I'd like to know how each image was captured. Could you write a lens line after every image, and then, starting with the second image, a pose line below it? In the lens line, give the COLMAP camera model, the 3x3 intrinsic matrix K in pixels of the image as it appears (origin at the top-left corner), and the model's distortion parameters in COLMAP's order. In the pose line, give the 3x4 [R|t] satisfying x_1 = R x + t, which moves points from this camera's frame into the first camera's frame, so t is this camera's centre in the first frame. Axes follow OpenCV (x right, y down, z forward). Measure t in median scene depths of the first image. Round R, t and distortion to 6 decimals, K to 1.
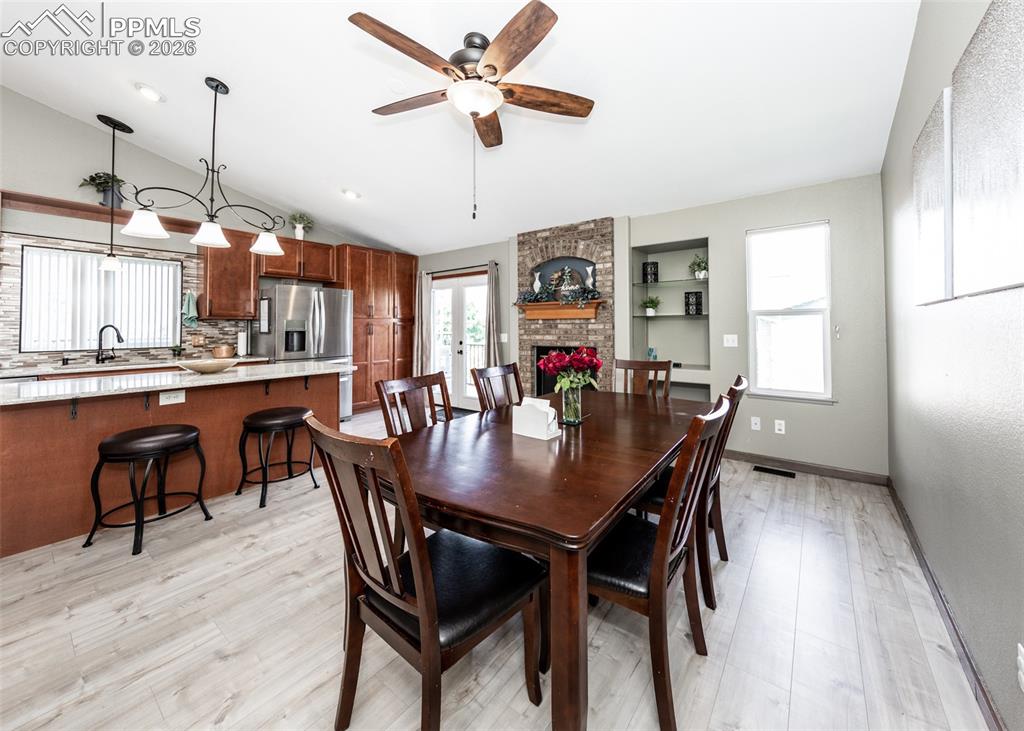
lens RADIAL K [[381.7, 0, 530.3], [0, 381.7, 329.5], [0, 0, 1]] dist [0.005083, -0.000978]
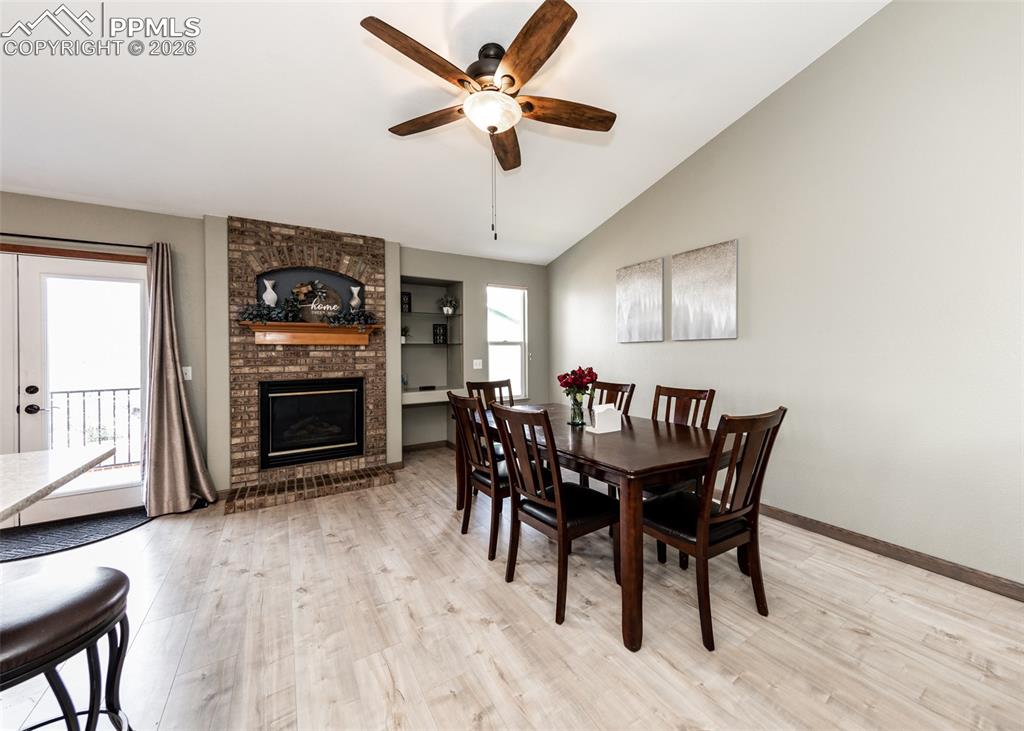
lens RADIAL K [[381.7, 0, 514.4], [0, 381.7, 347.3], [0, 0, 1]] dist [0.005083, -0.000978]
pose [[0.365784, 0.008375, 0.930662, -0.541842], [0.010826, 0.999854, -0.013253, -0.007867], [-0.930637, 0.014923, 0.365640, 0.337326]]
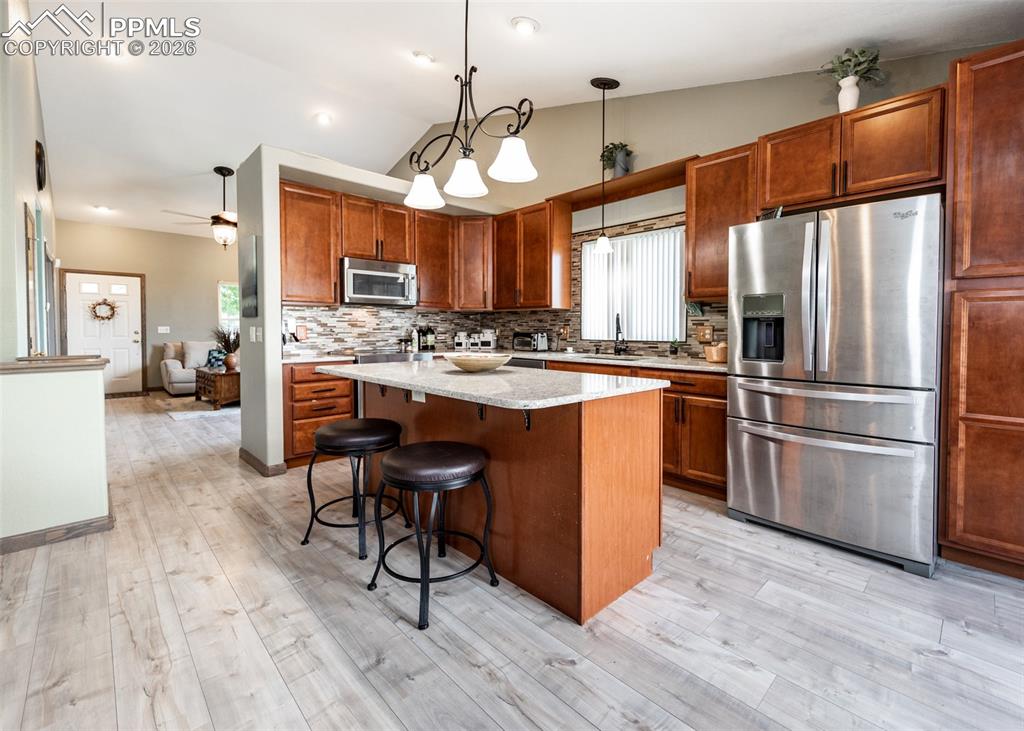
lens RADIAL K [[451.1, 0, 516.9], [0, 451.1, 338.1], [0, 0, 1]] dist [0.003978, -0.001000]
pose [[-0.185218, 0.022118, -0.982448, -0.014748], [-0.008586, 0.999672, 0.024124, 0.019586], [0.982660, 0.012903, -0.184968, 0.837197]]
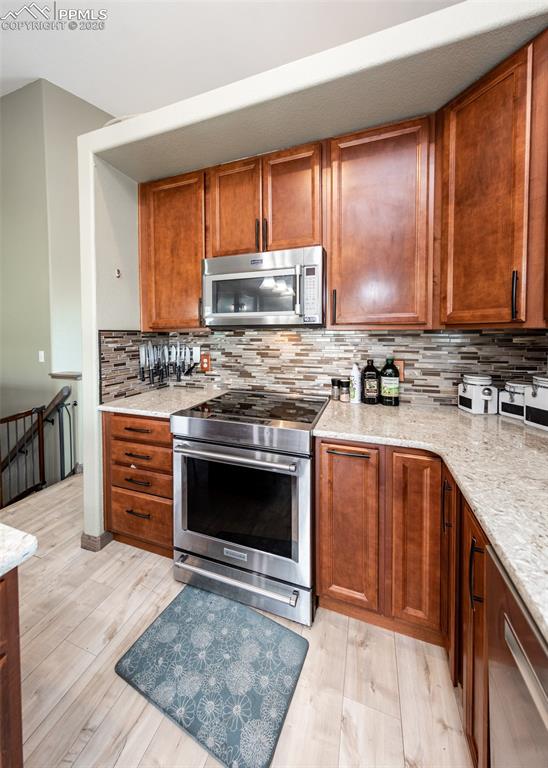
lens RADIAL K [[286.2, 0, 281.5], [0, 286.2, 334.5], [0, 0, 1]] dist [0.005083, -0.000978]
pose [[-0.959946, 0.008955, -0.280042, -0.862703], [0.005085, 0.999881, 0.014544, -0.021691], [0.280139, 0.012537, -0.959878, 0.731301]]
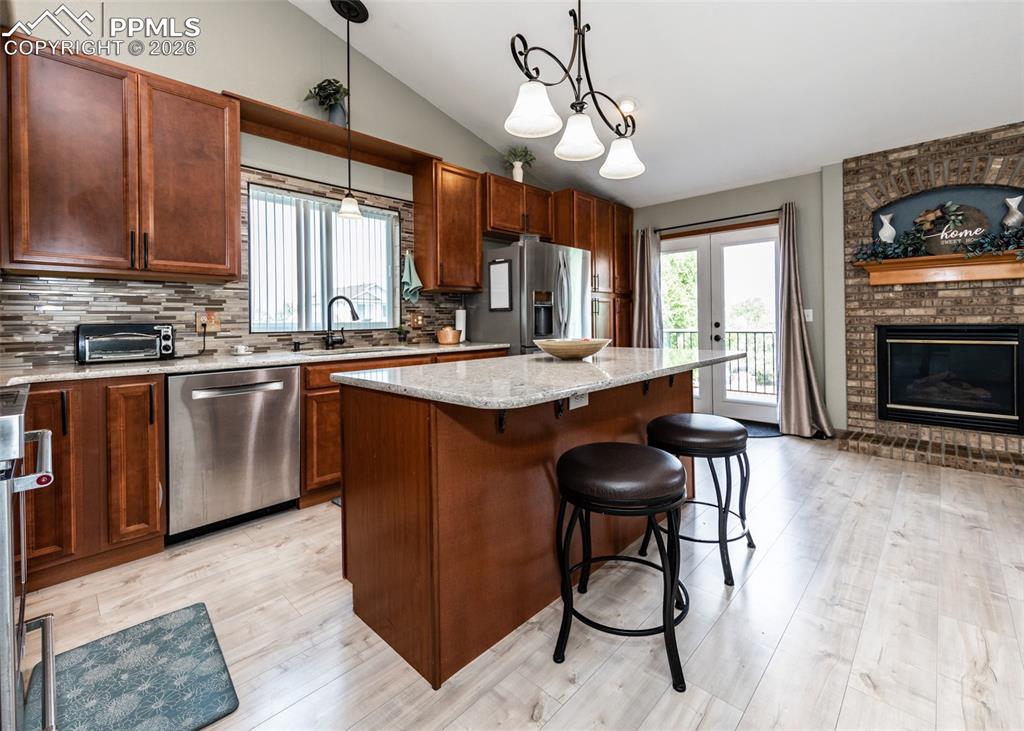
lens RADIAL K [[451.1, 0, 539.5], [0, 451.1, 326.8], [0, 0, 1]] dist [0.003978, -0.001000]
pose [[0.994826, -0.009267, -0.101175, -0.560316], [0.010181, 0.999912, 0.008519, 0.036427], [0.101087, -0.009505, 0.994832, 0.174897]]
